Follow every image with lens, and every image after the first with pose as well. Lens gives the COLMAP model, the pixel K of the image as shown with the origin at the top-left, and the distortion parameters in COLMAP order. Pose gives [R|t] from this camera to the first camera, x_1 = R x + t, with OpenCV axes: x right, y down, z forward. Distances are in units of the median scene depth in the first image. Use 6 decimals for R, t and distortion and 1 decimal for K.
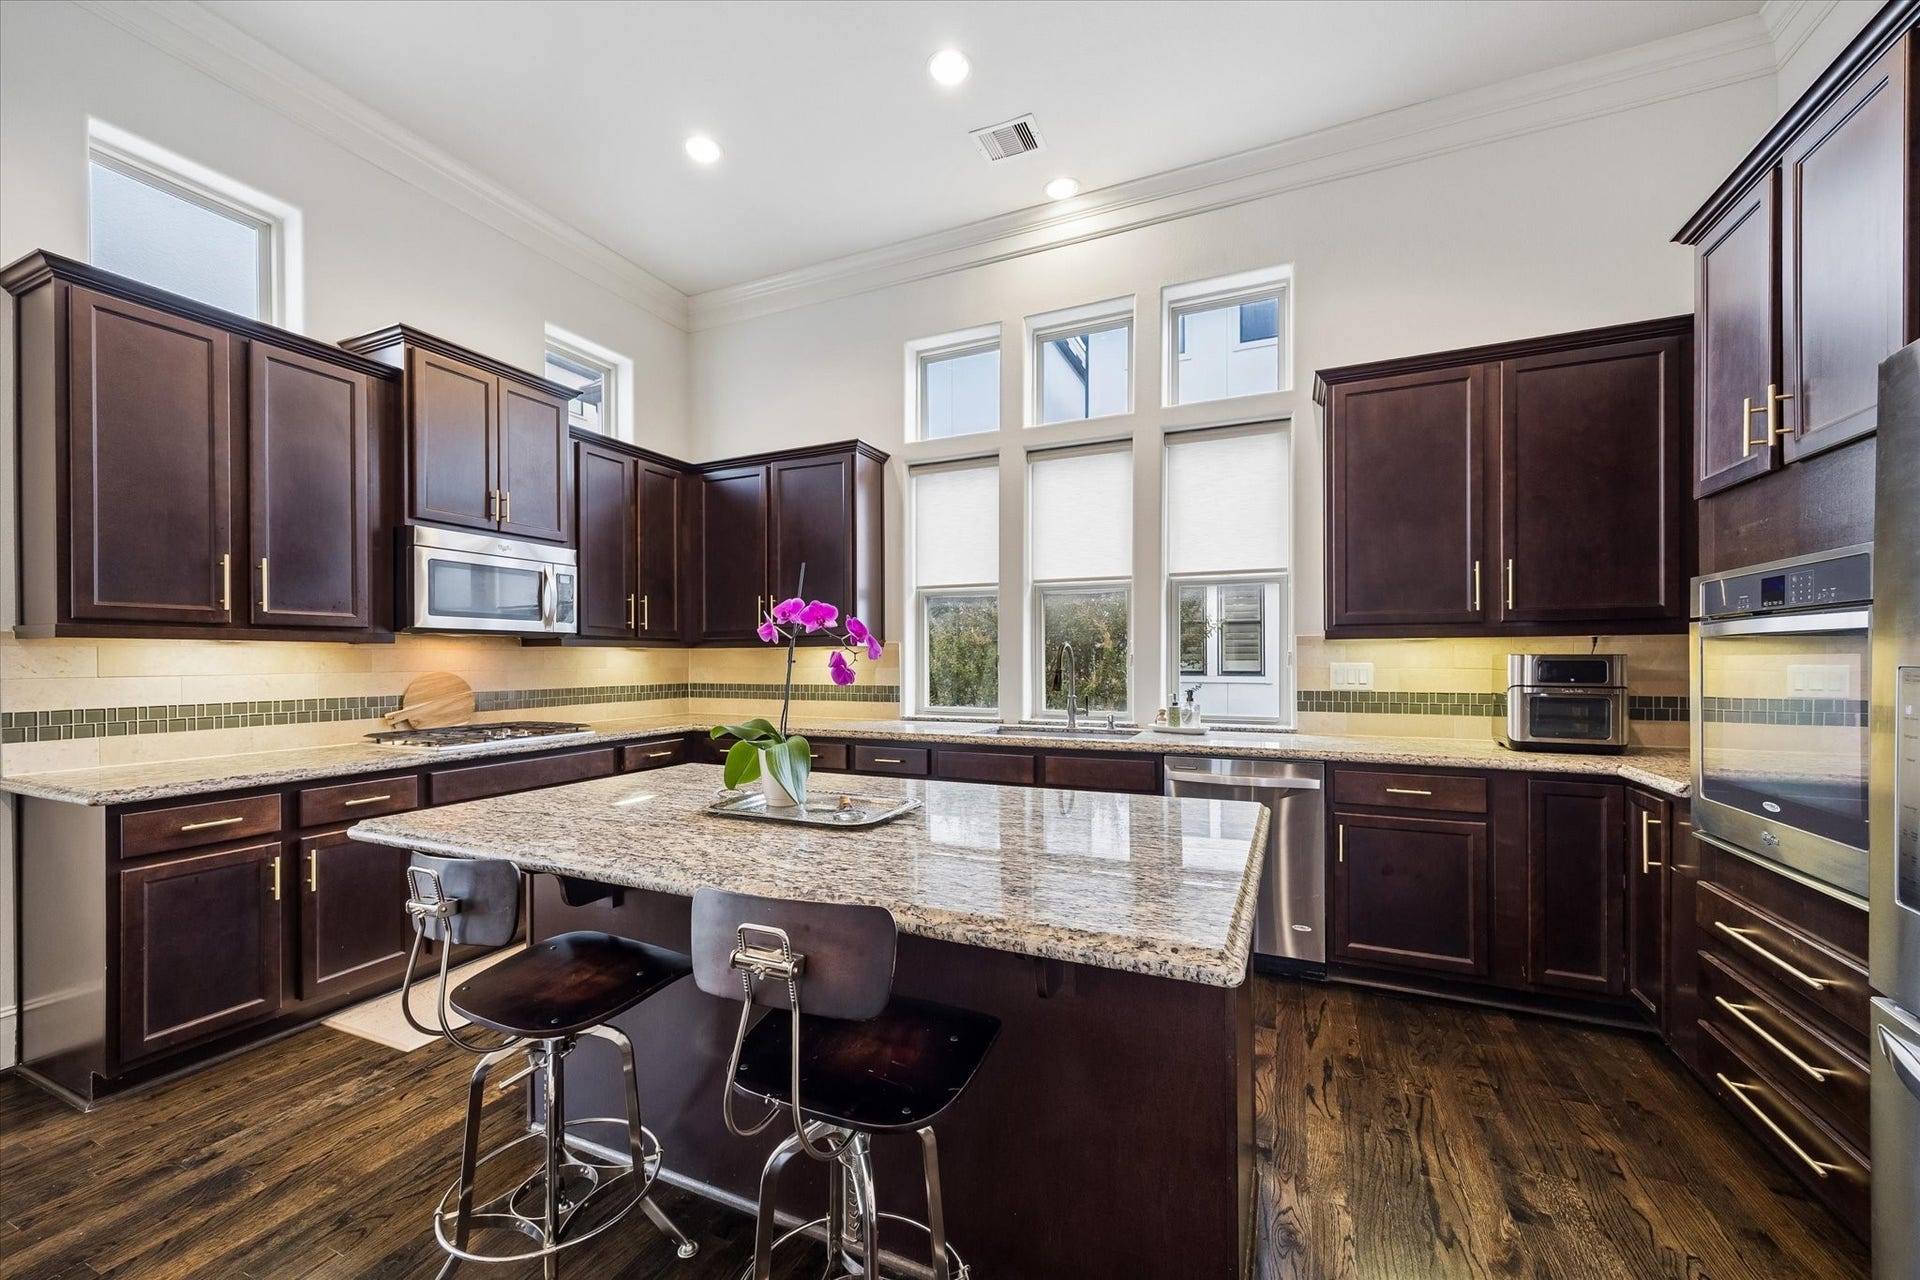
lens RADIAL K [[754.7, 0, 957.7], [0, 754.7, 652.5], [0, 0, 1]] dist [-0.004022, 0.000331]
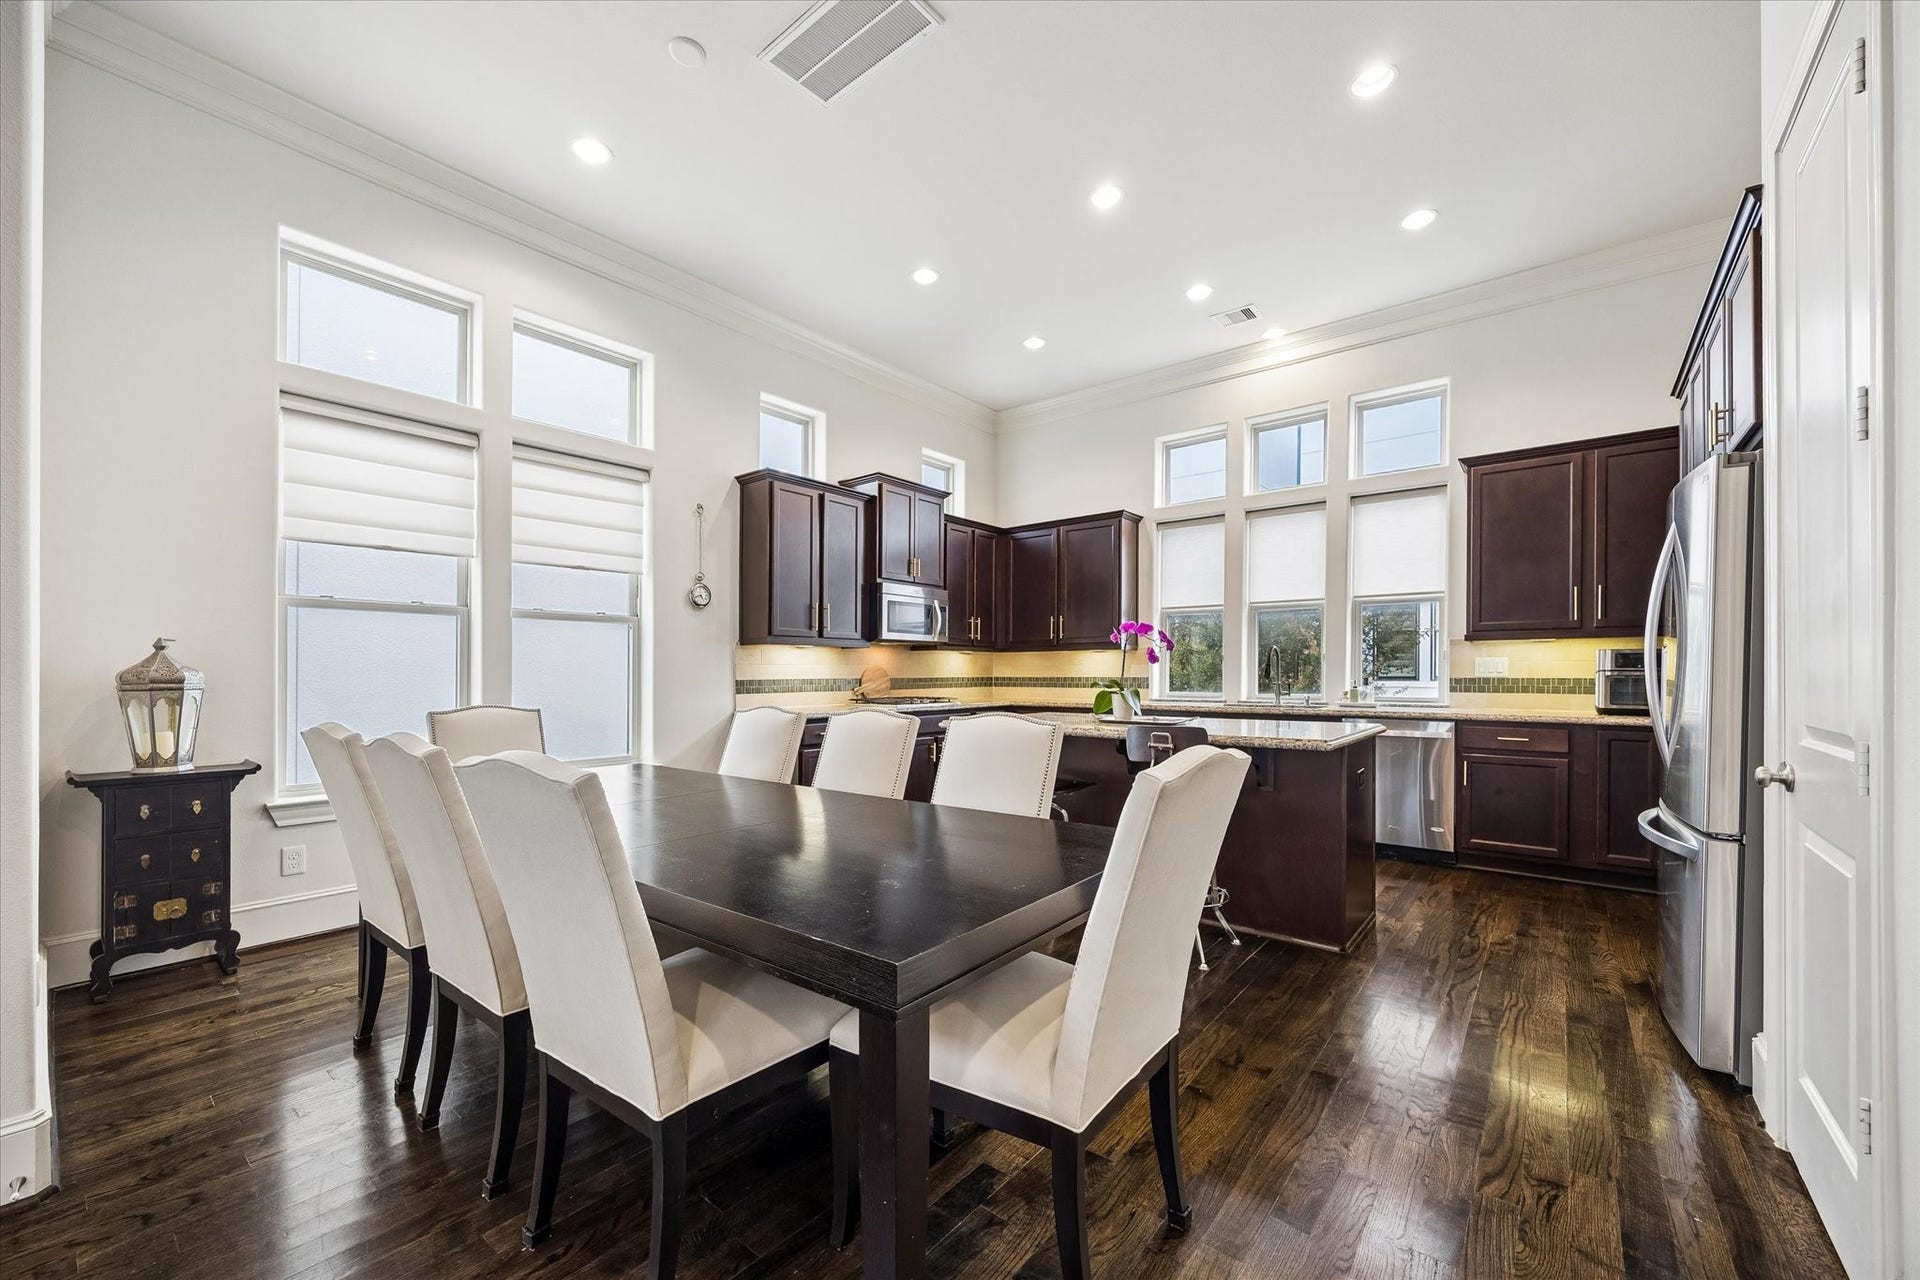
lens RADIAL K [[754.7, 0, 939.6], [0, 754.7, 682.8], [0, 0, 1]] dist [-0.004022, 0.000331]
pose [[0.960966, 0.006139, -0.276598, -0.077371], [0.000428, 0.999720, 0.023676, 0.025135], [0.276666, -0.022871, 0.960694, -0.606652]]
